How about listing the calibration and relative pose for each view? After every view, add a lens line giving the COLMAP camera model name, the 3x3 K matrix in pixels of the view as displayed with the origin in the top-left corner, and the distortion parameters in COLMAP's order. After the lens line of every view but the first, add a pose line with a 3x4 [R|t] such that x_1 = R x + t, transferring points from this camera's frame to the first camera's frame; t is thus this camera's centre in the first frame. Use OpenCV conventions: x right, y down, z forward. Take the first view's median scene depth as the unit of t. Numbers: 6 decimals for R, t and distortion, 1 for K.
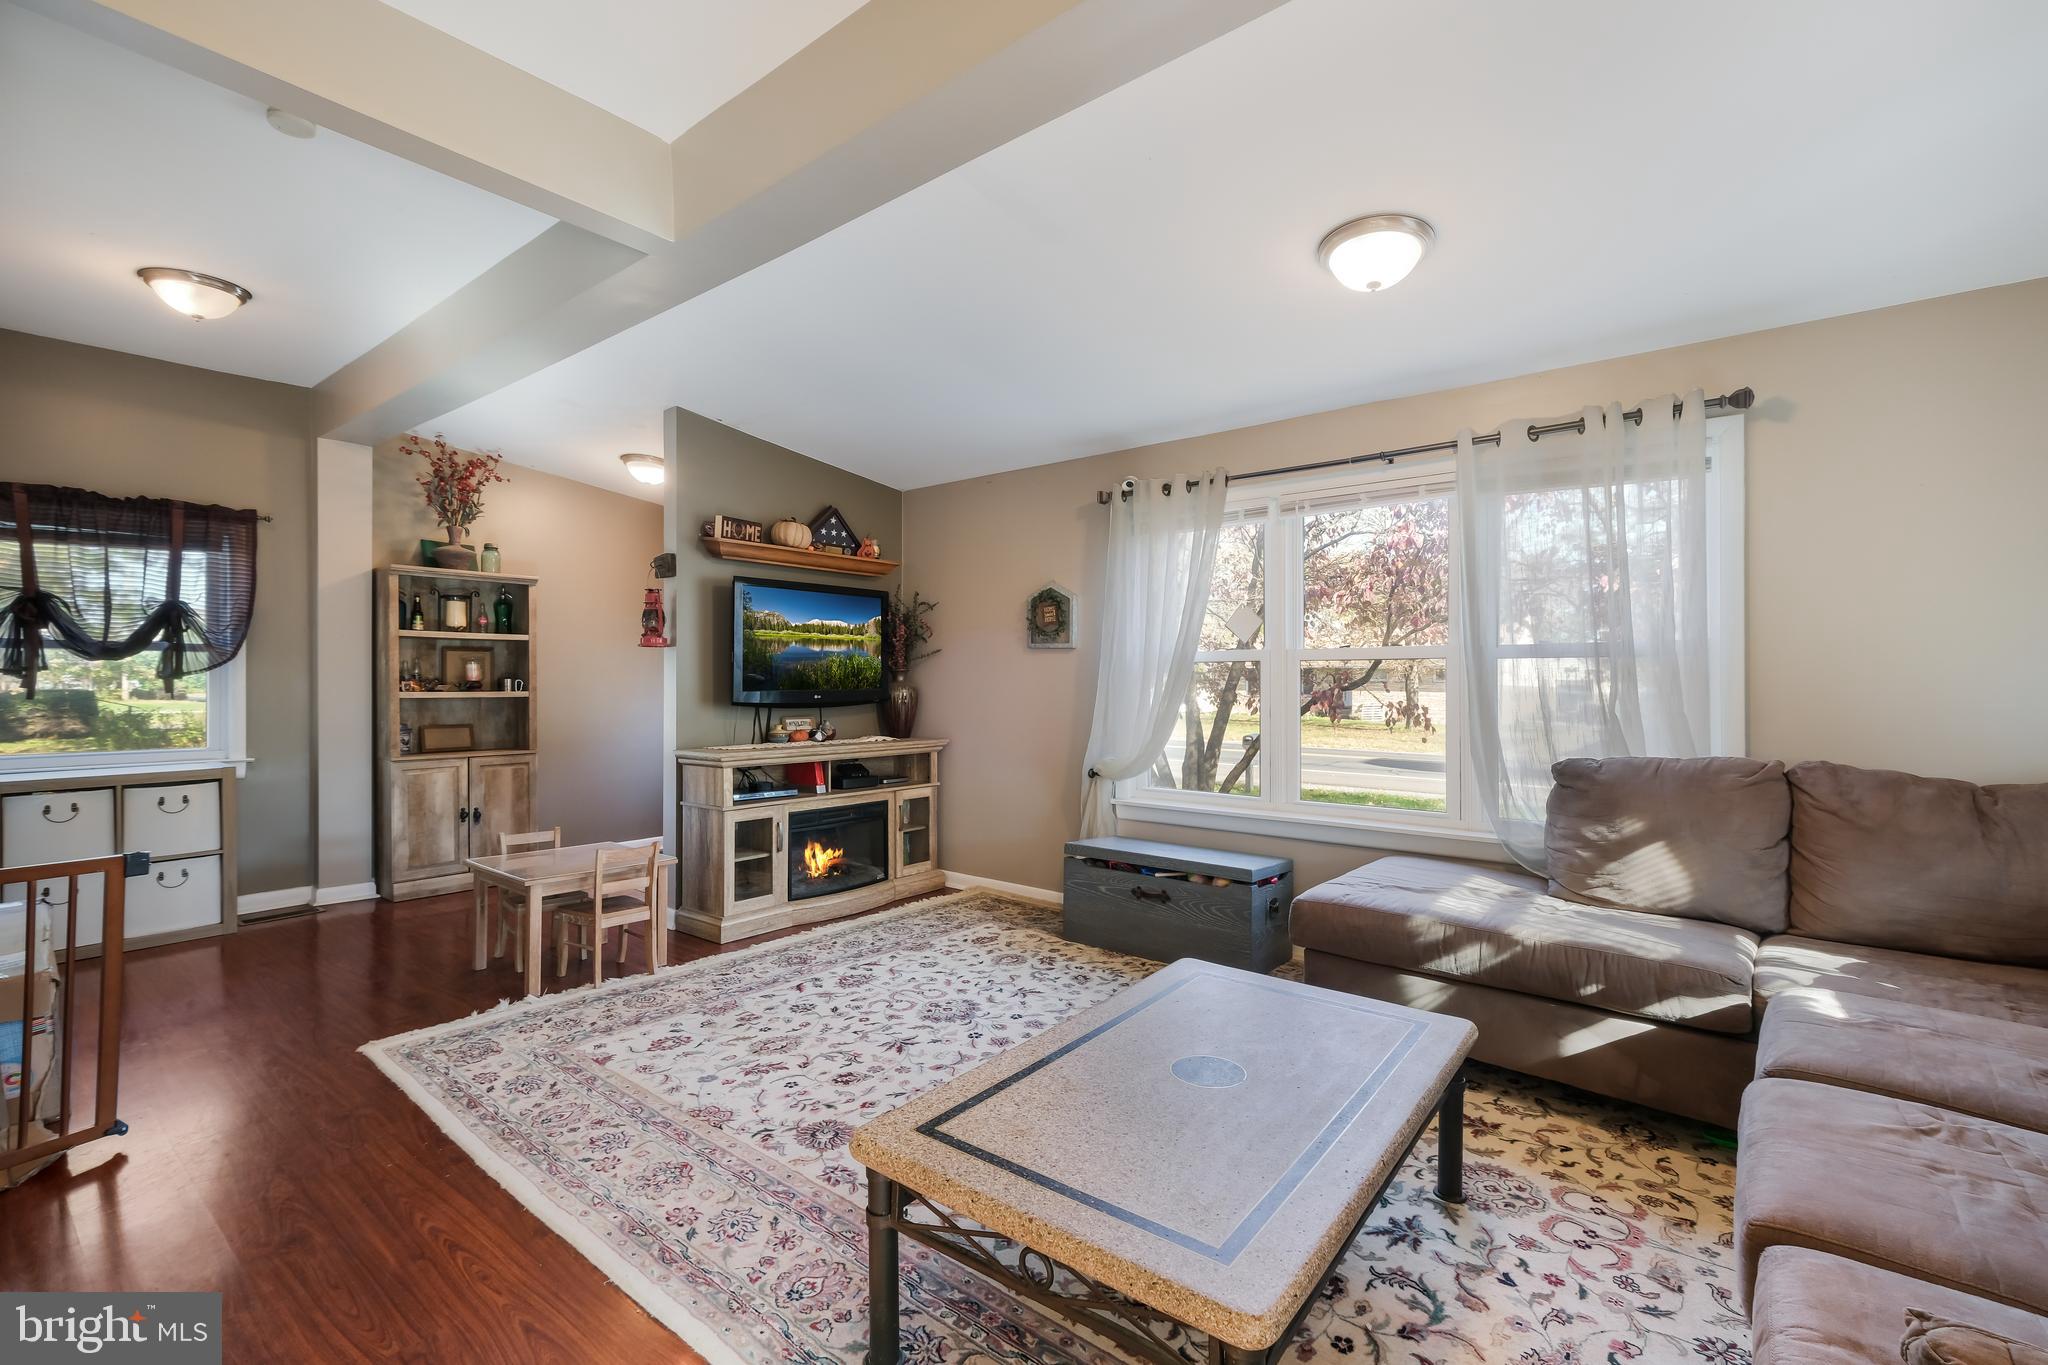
lens RADIAL K [[891.4, 0, 1020.4], [0, 891.4, 682.7], [0, 0, 1]] dist [0.003462, 0.000097]
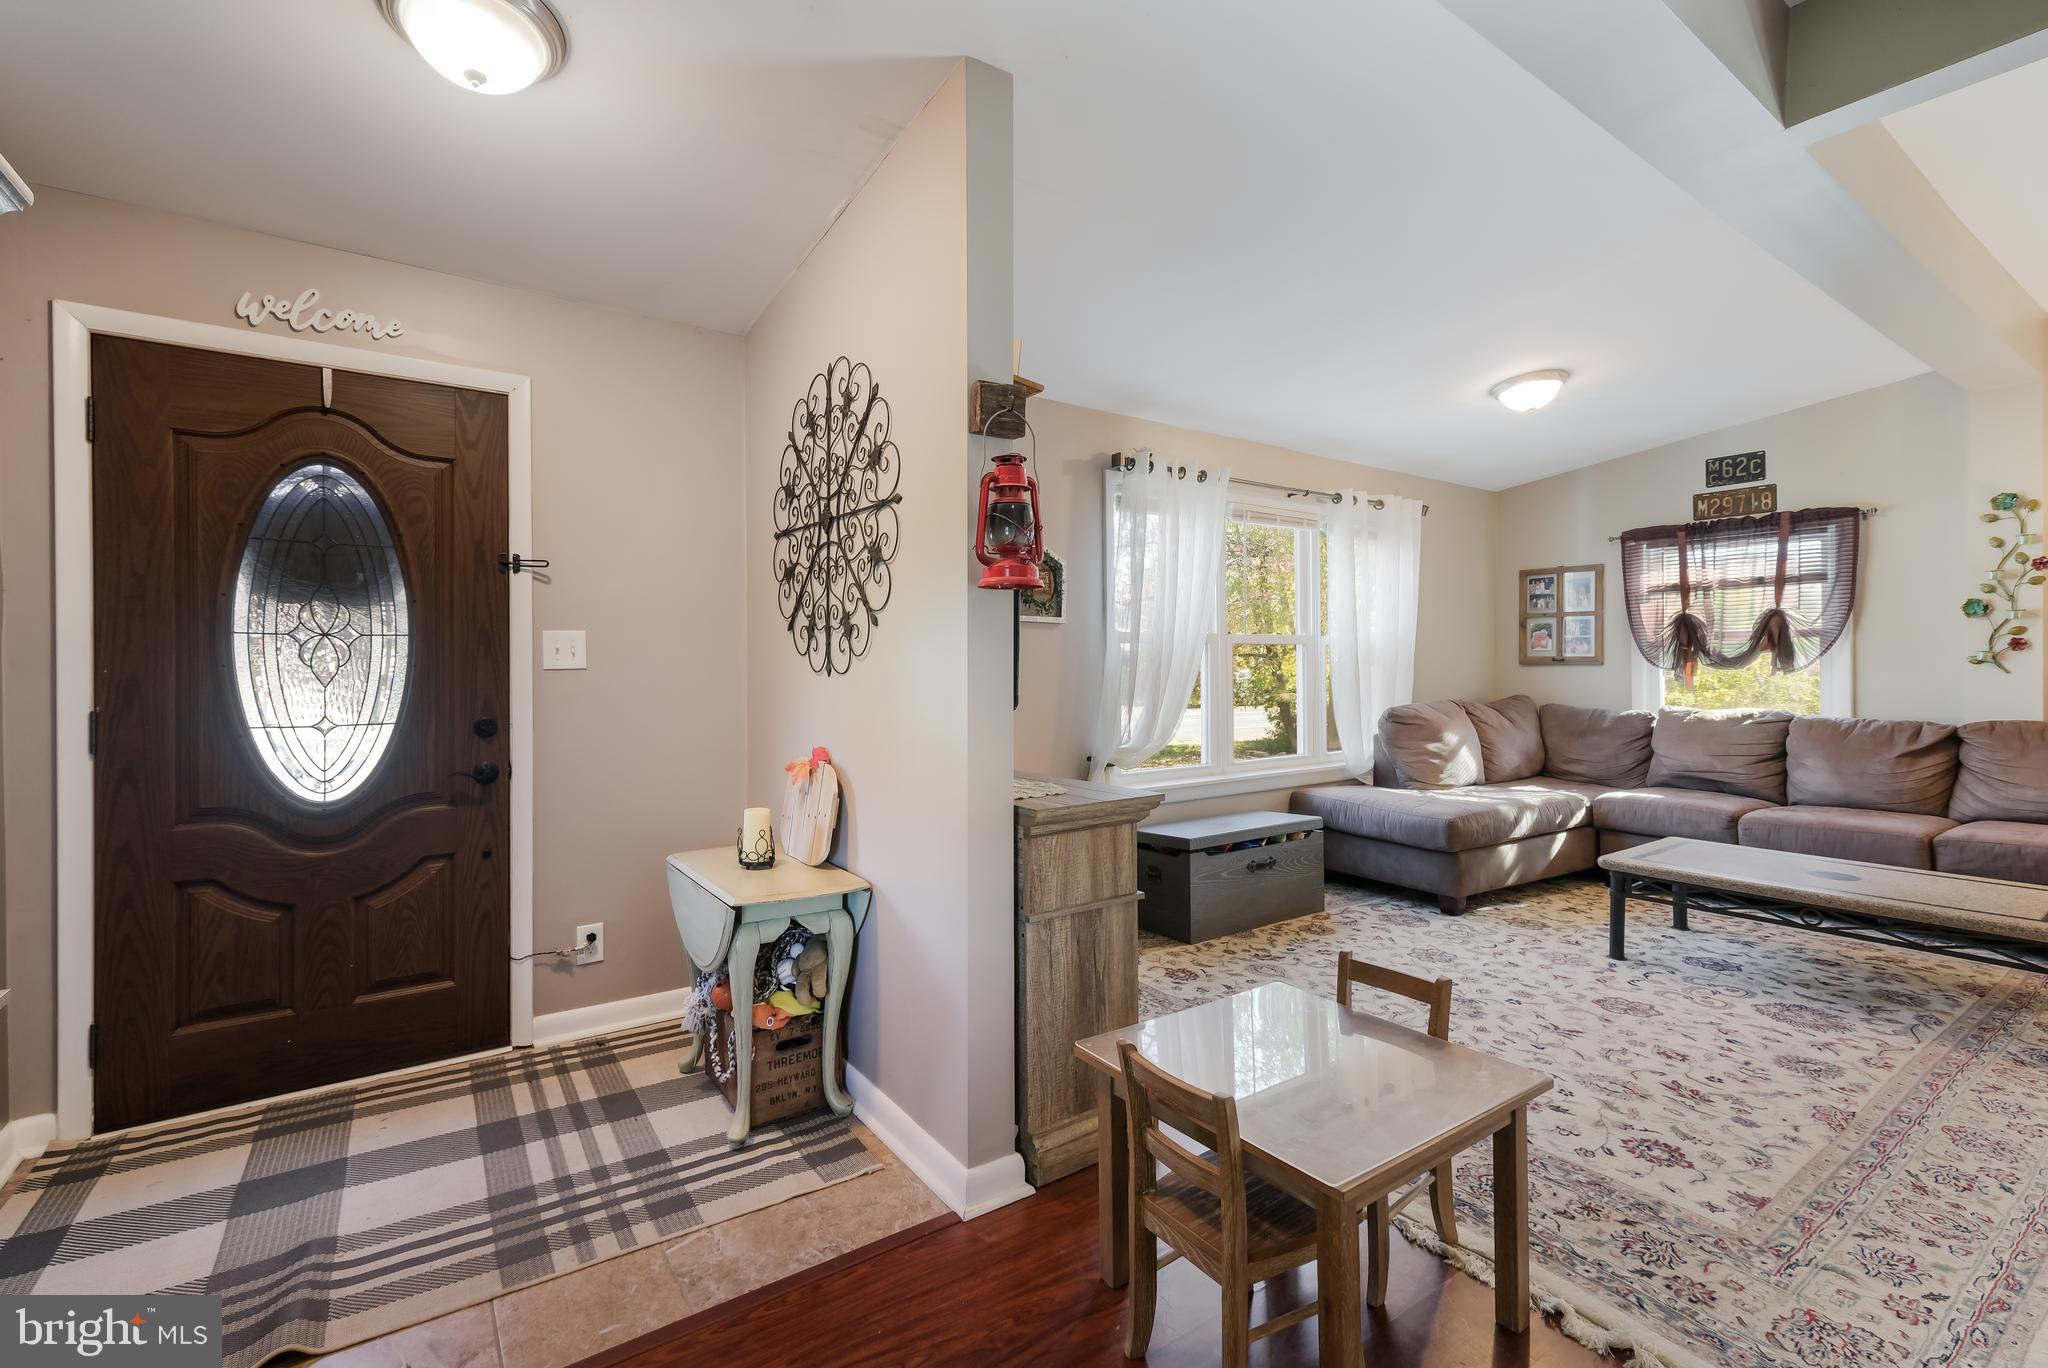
lens RADIAL K [[891.4, 0, 1020.4], [0, 891.4, 684.2], [0, 0, 1]] dist [0.003462, 0.000097]
pose [[0.286237, -0.027510, 0.957764, -1.186443], [0.007357, 0.999621, 0.026513, -0.004900], [-0.958131, -0.000543, 0.286331, 1.238428]]
